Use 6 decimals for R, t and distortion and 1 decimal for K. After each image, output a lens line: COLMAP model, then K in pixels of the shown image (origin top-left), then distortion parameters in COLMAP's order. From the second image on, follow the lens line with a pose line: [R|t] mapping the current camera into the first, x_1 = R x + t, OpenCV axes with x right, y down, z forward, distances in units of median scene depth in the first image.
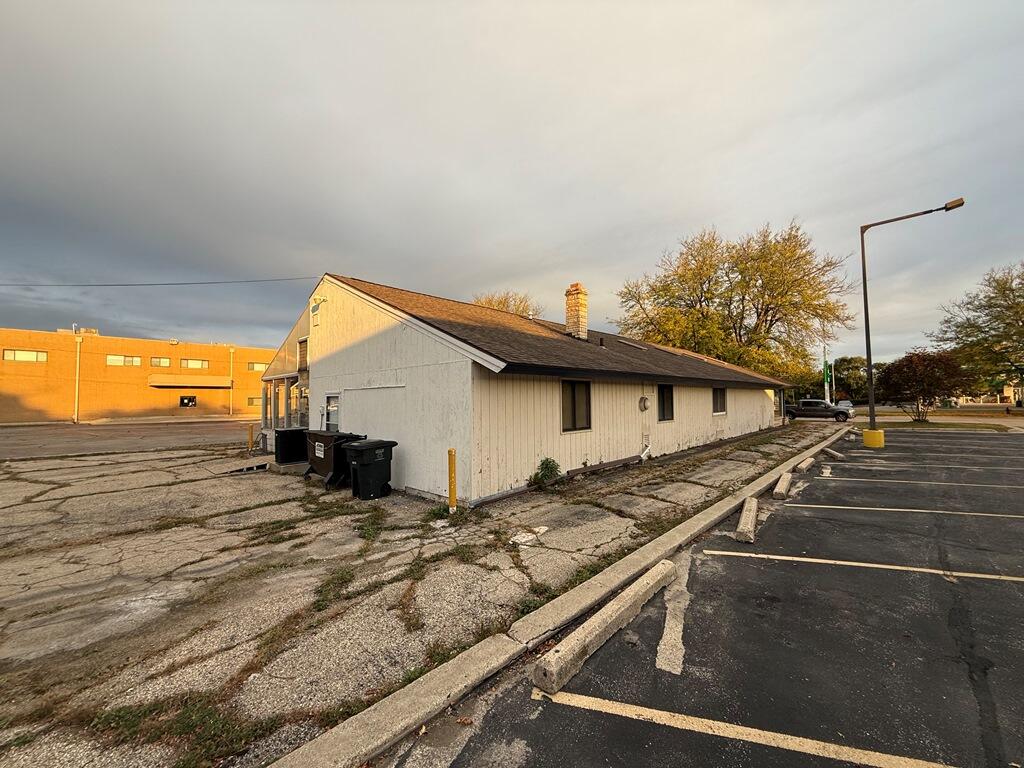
lens RADIAL K [[411.6, 0, 507.1], [0, 411.6, 380.9], [0, 0, 1]] dist [0.025427, -0.000218]
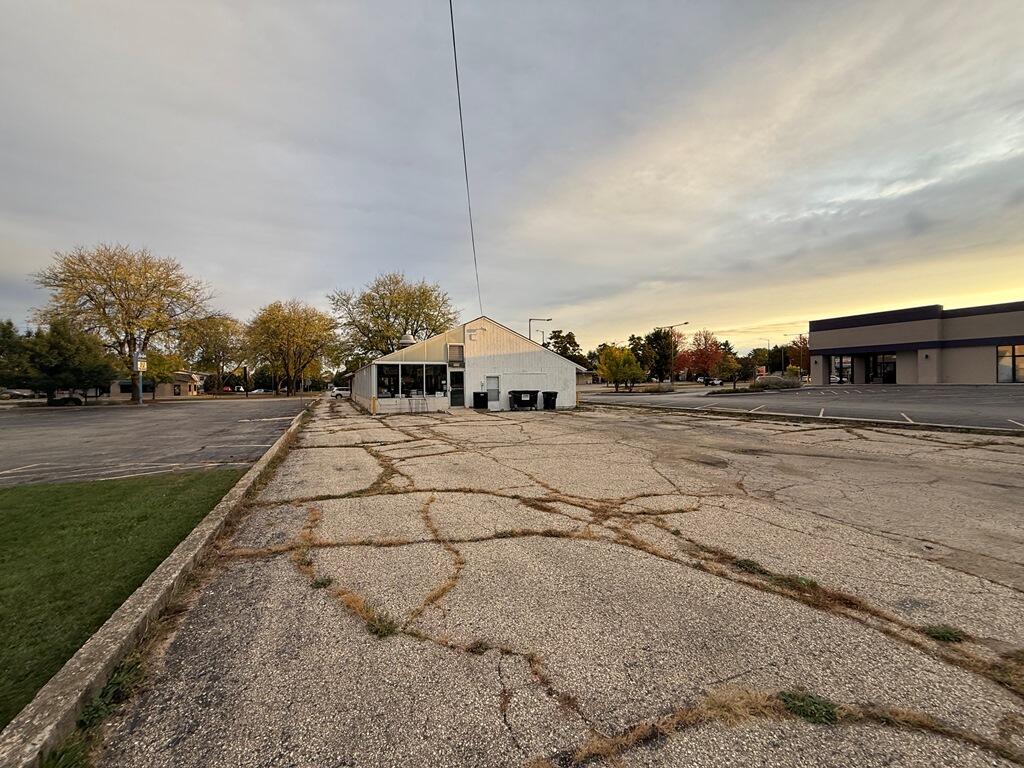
lens RADIAL K [[411.6, 0, 507.1], [0, 411.6, 380.9], [0, 0, 1]] dist [0.025427, -0.000218]
pose [[0.429315, 0.009157, 0.903108, -2.886486], [-0.039392, 0.999187, 0.008594, 0.048292], [-0.902295, -0.039265, 0.429327, 0.001516]]
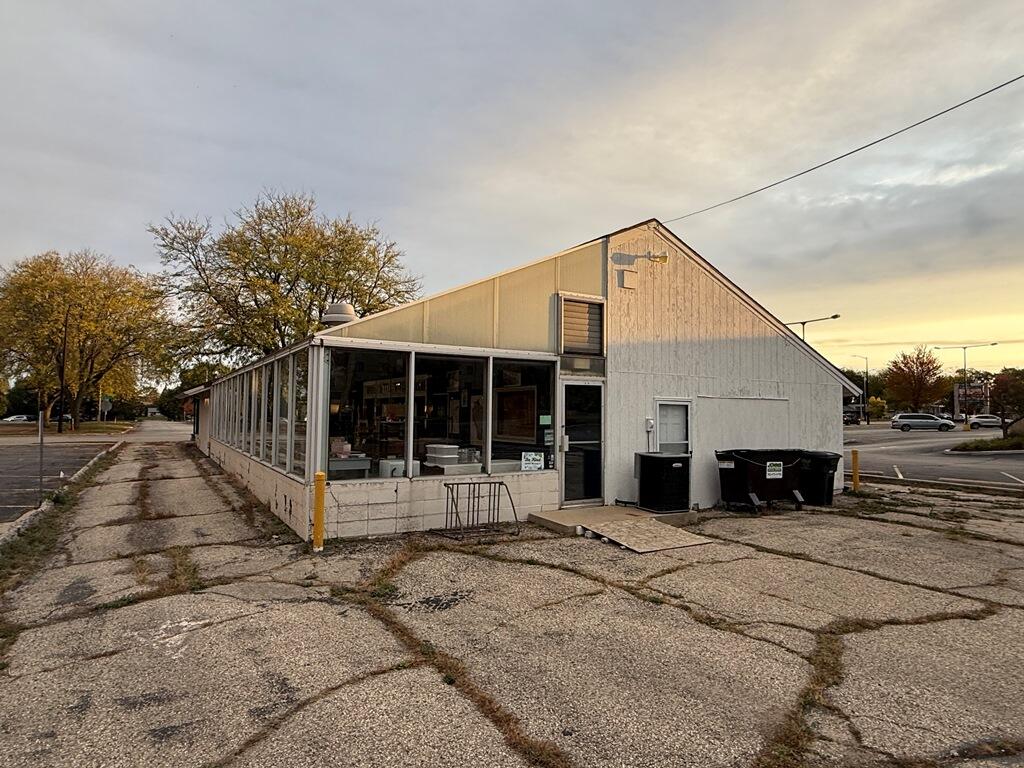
lens RADIAL K [[579.7, 0, 512.0], [0, 579.7, 384.0], [0, 0, 1]] dist [-0.000655, 0.001355]
pose [[0.289149, 0.060567, 0.955366, -1.794025], [-0.062097, 0.997081, -0.044418, 0.078740], [-0.955268, -0.046482, 0.292066, 1.201332]]
